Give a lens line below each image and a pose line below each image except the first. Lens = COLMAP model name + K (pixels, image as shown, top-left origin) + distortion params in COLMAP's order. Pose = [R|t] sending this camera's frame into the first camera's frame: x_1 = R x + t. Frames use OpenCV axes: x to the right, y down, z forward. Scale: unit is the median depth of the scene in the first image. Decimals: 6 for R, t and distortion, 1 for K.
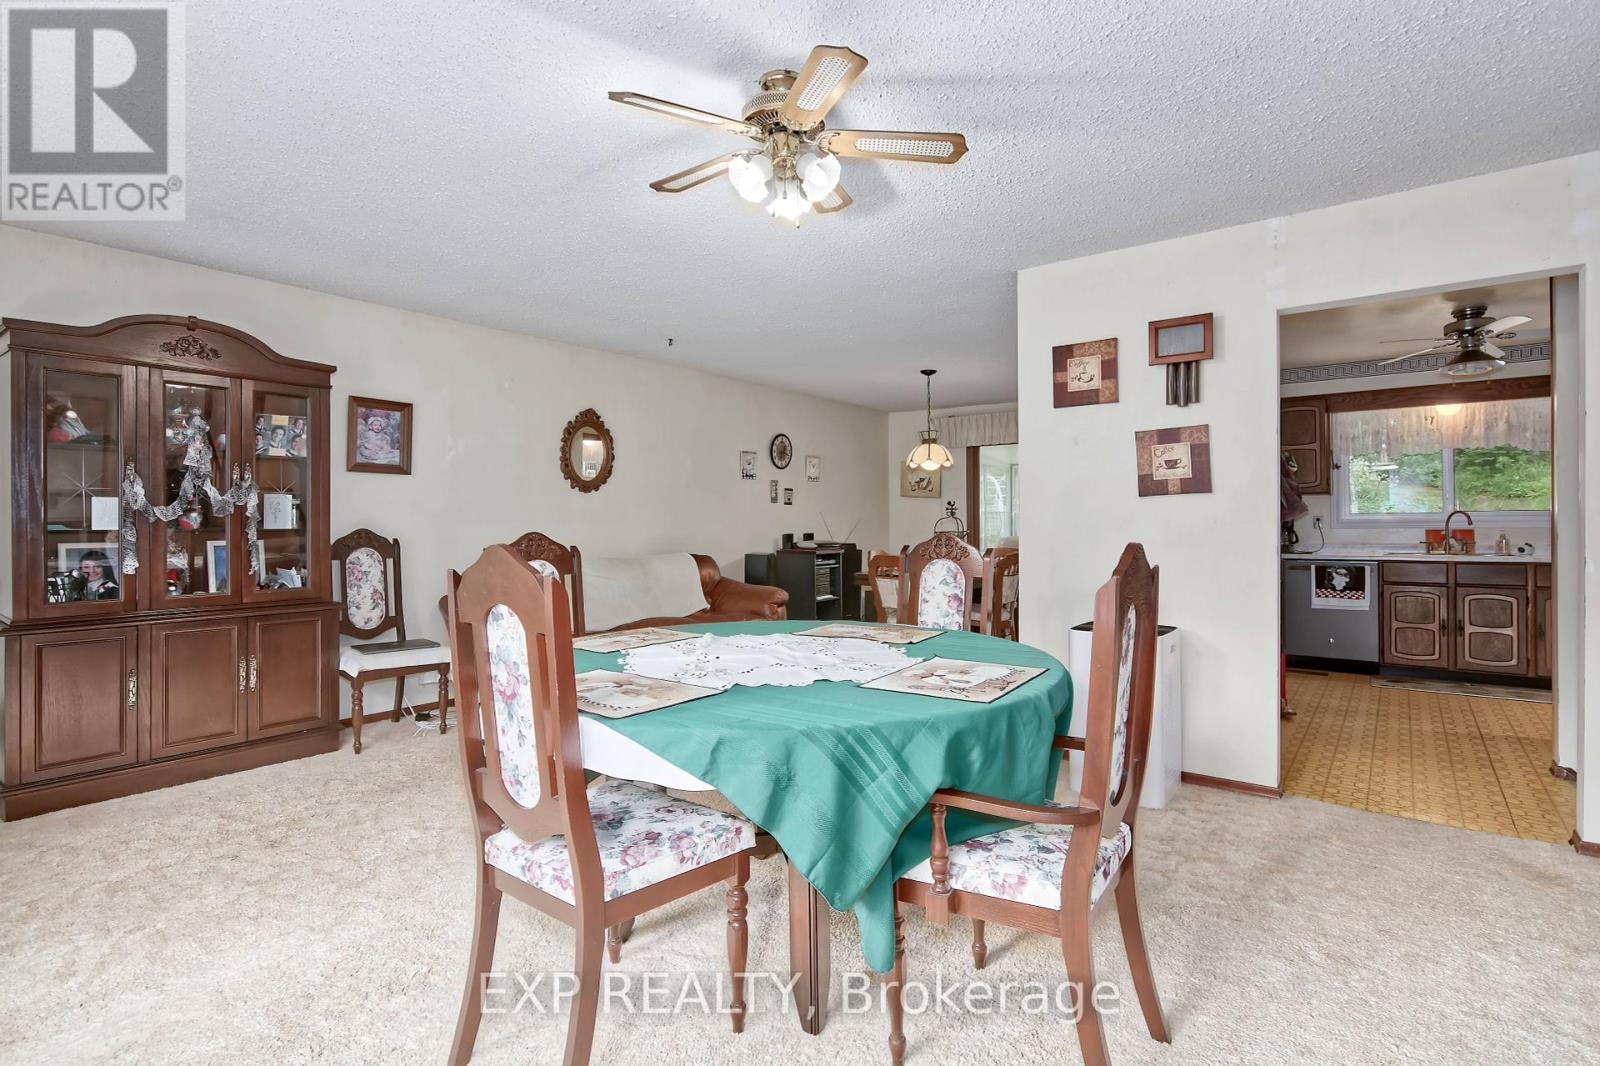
lens RADIAL K [[776.0, 0, 794.6], [0, 776.0, 503.9], [0, 0, 1]] dist [-0.005140, 0.001278]
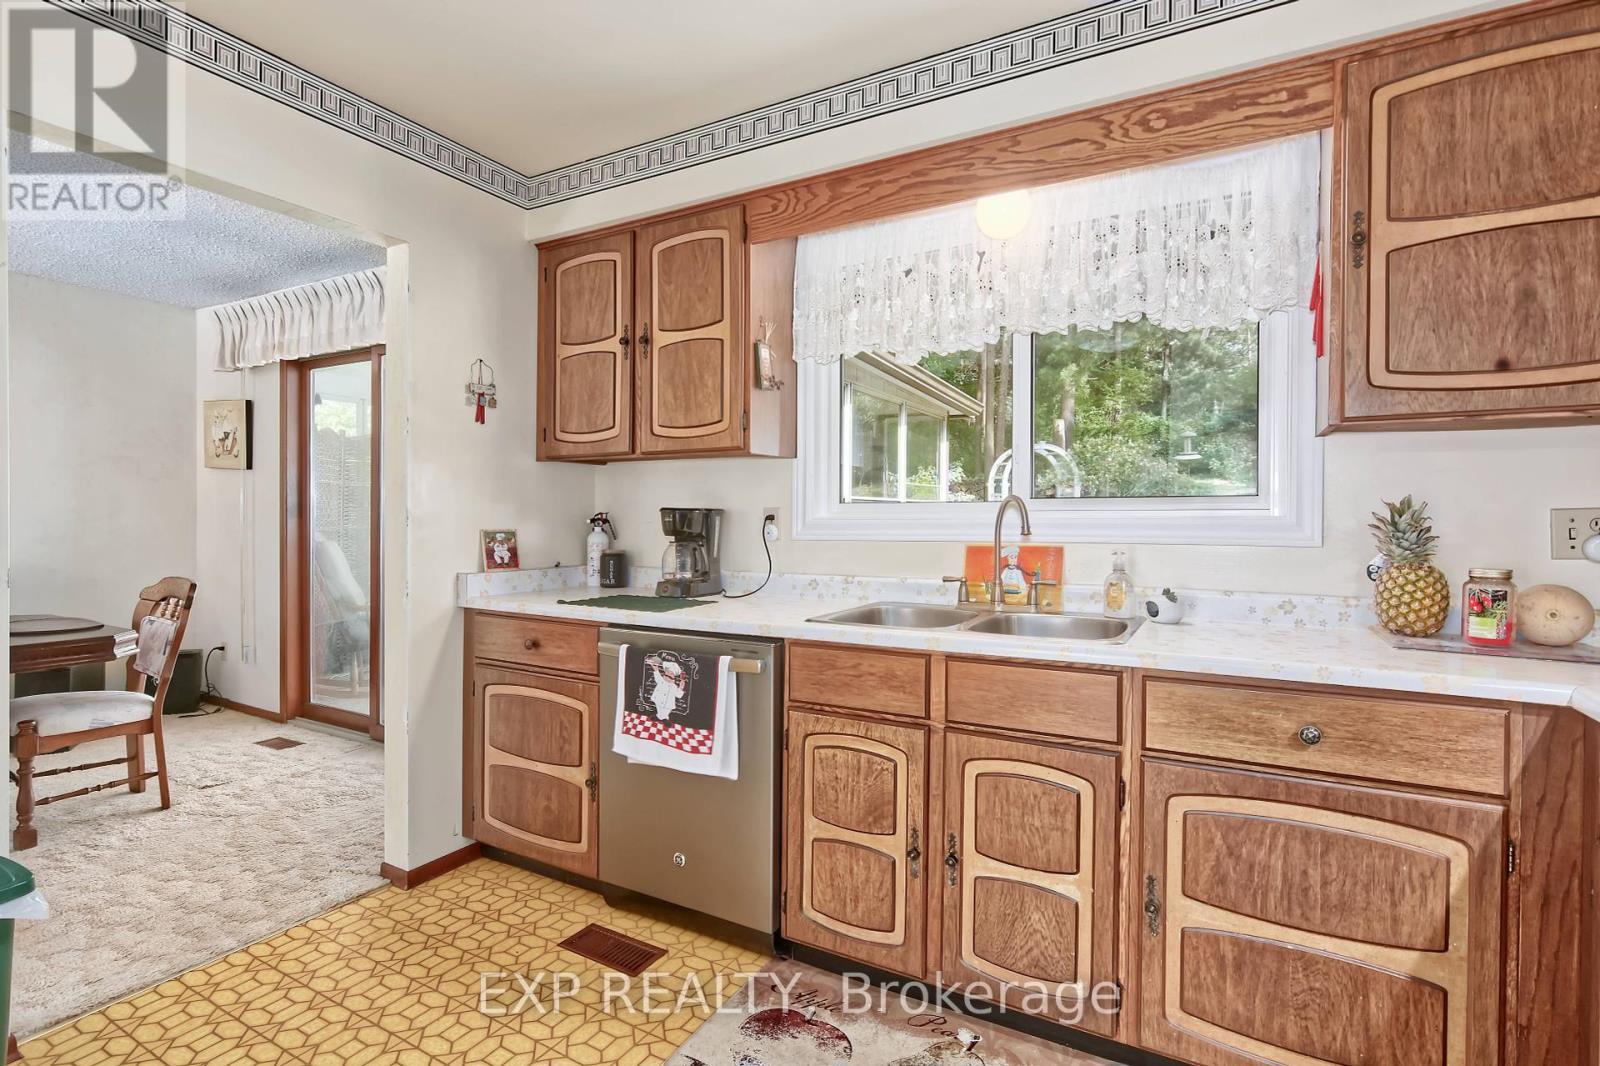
lens RADIAL K [[776.0, 0, 792.3], [0, 776.0, 514.0], [0, 0, 1]] dist [-0.005140, 0.001278]
pose [[0.990455, 0.012748, 0.137245, 0.655622], [-0.014081, 0.999863, 0.008752, 0.014046], [-0.137114, -0.010601, 0.990499, 0.606749]]
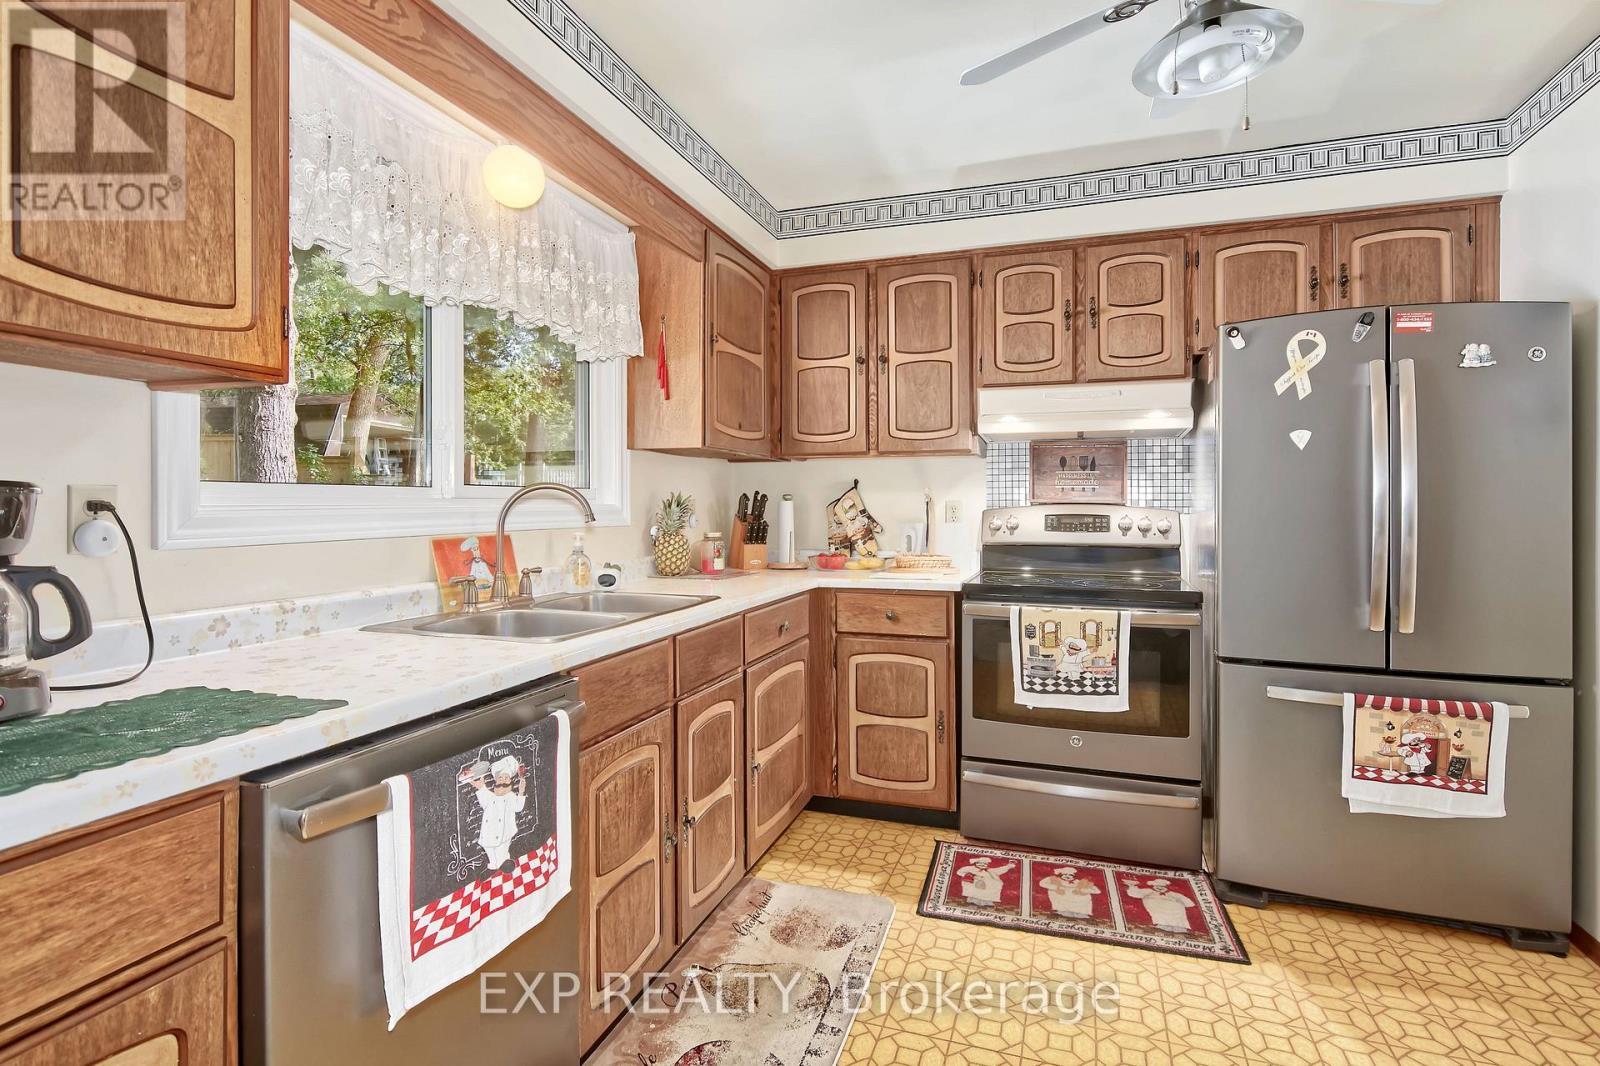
lens RADIAL K [[776.0, 0, 803.9], [0, 776.0, 504.1], [0, 0, 1]] dist [-0.005140, 0.001278]
pose [[-0.323542, 0.012564, 0.946130, 0.449603], [-0.009132, 0.999824, -0.016400, 0.021156], [-0.946170, -0.013946, -0.323370, 0.929997]]
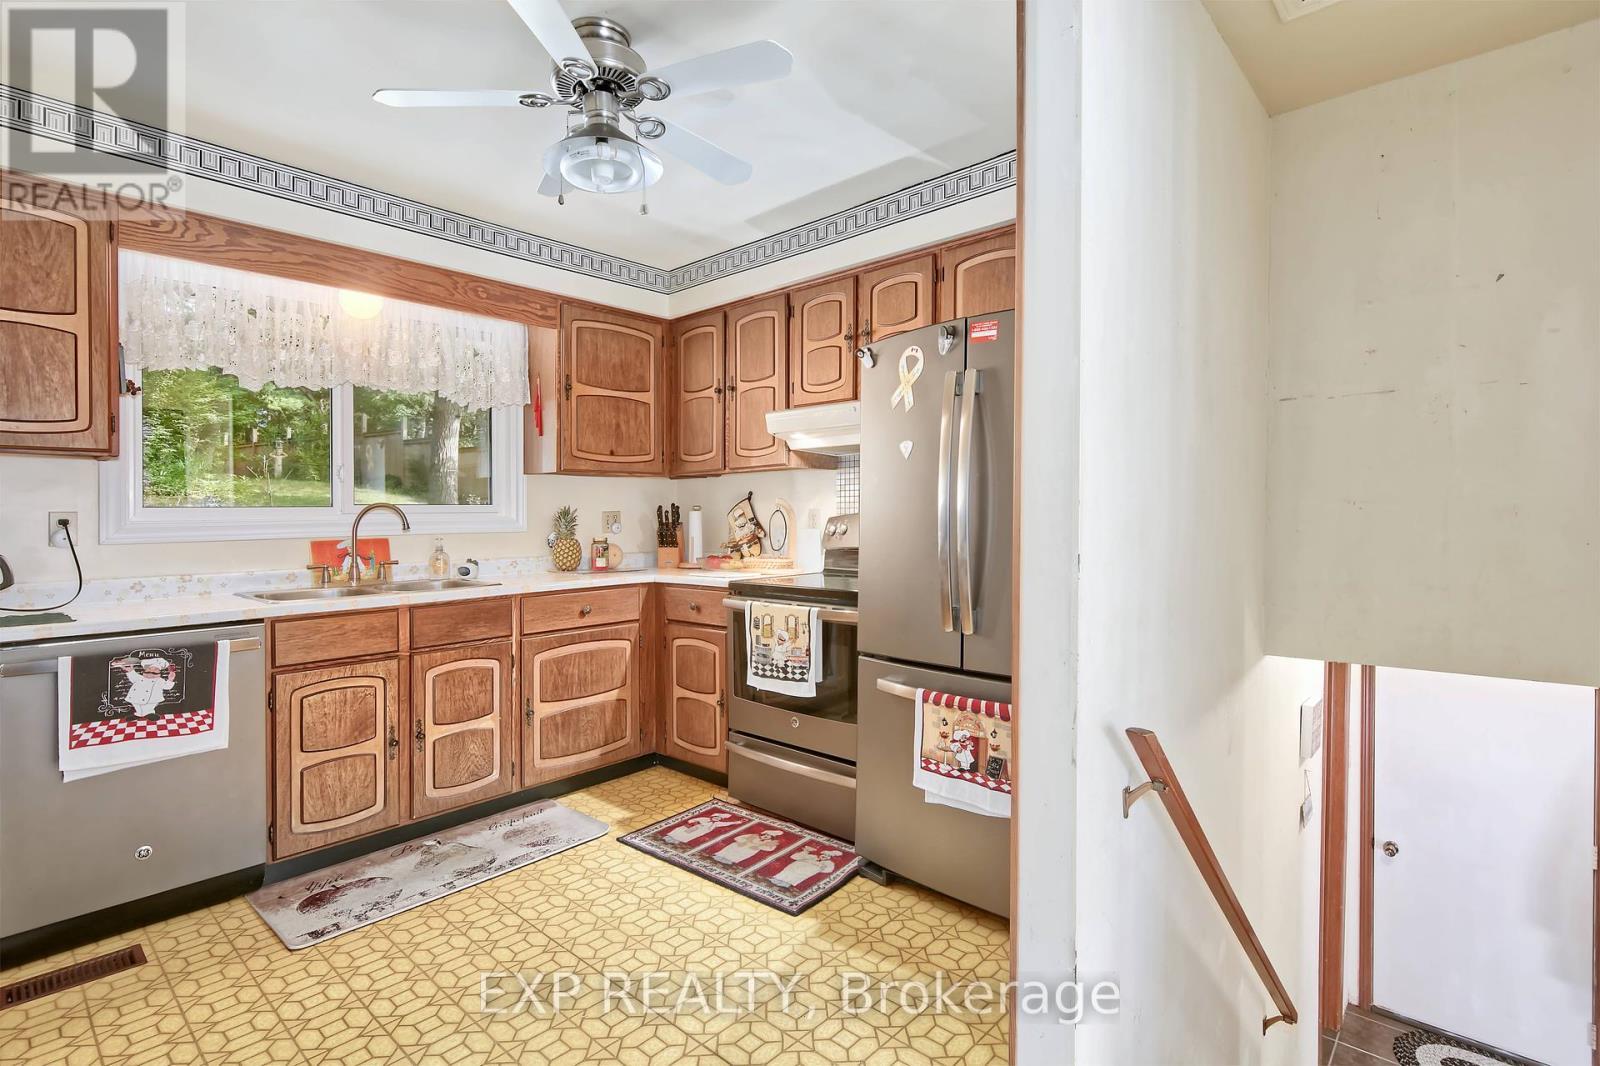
lens RADIAL K [[776.0, 0, 801.6], [0, 776.0, 512.1], [0, 0, 1]] dist [-0.005140, 0.001278]
pose [[0.079314, 0.012990, 0.996765, 0.331750], [-0.002341, 0.999915, -0.012845, 0.019081], [-0.996847, -0.001315, 0.079337, 0.624632]]
